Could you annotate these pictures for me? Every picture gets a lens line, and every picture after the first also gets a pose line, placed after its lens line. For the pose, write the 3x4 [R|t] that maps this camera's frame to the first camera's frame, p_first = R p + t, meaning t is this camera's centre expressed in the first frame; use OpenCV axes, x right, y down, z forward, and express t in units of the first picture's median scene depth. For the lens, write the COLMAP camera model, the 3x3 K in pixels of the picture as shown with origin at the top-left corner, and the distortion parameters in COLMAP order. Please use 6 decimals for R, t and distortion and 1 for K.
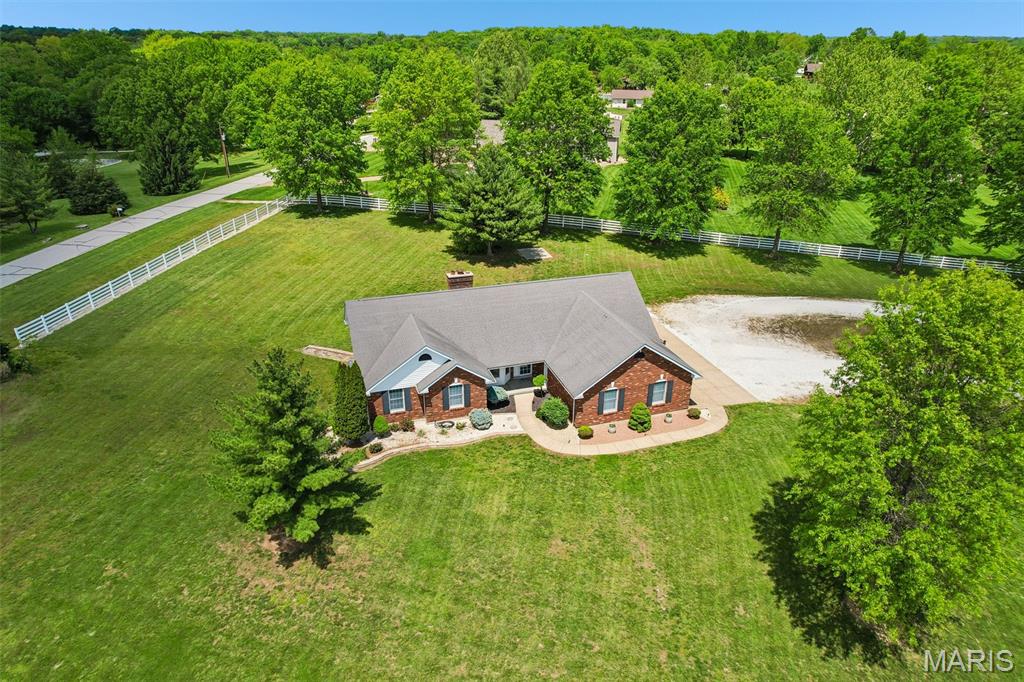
lens RADIAL K [[655.7, 0, 512.0], [0, 655.7, 341.0], [0, 0, 1]] dist [-0.079106, 0.064332]
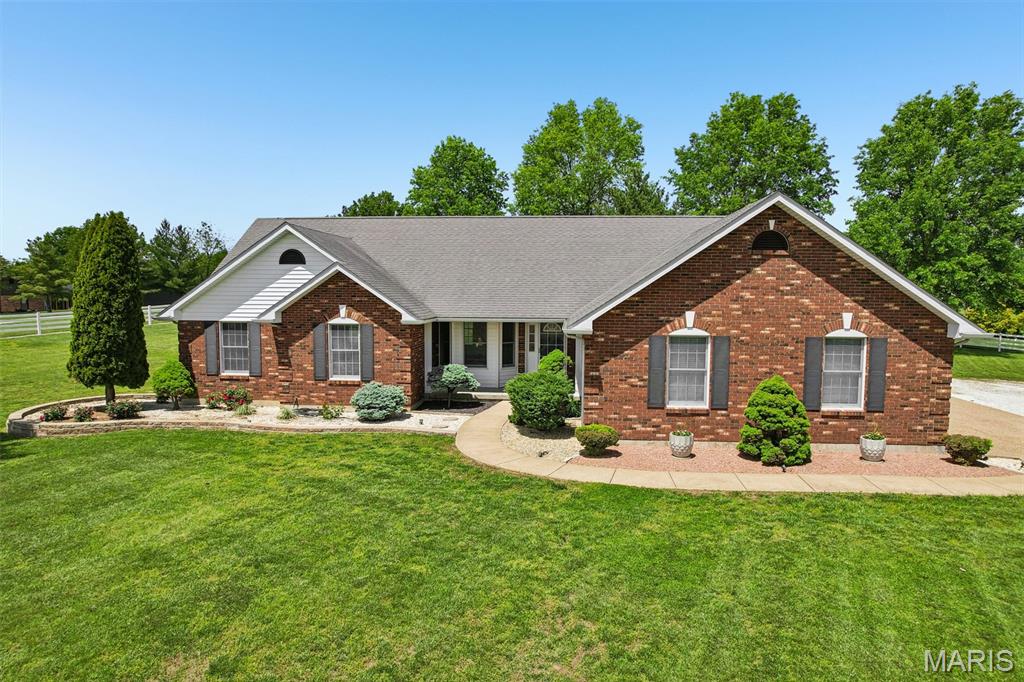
lens RADIAL K [[658.1, 0, 513.1], [0, 658.1, 342.0], [0, 0, 1]] dist [-0.089769, 0.084077]
pose [[0.923472, 0.030804, -0.382426, 0.198998], [-0.162219, 0.934640, -0.316438, 0.204615], [0.347684, 0.354259, 0.868111, 0.648430]]
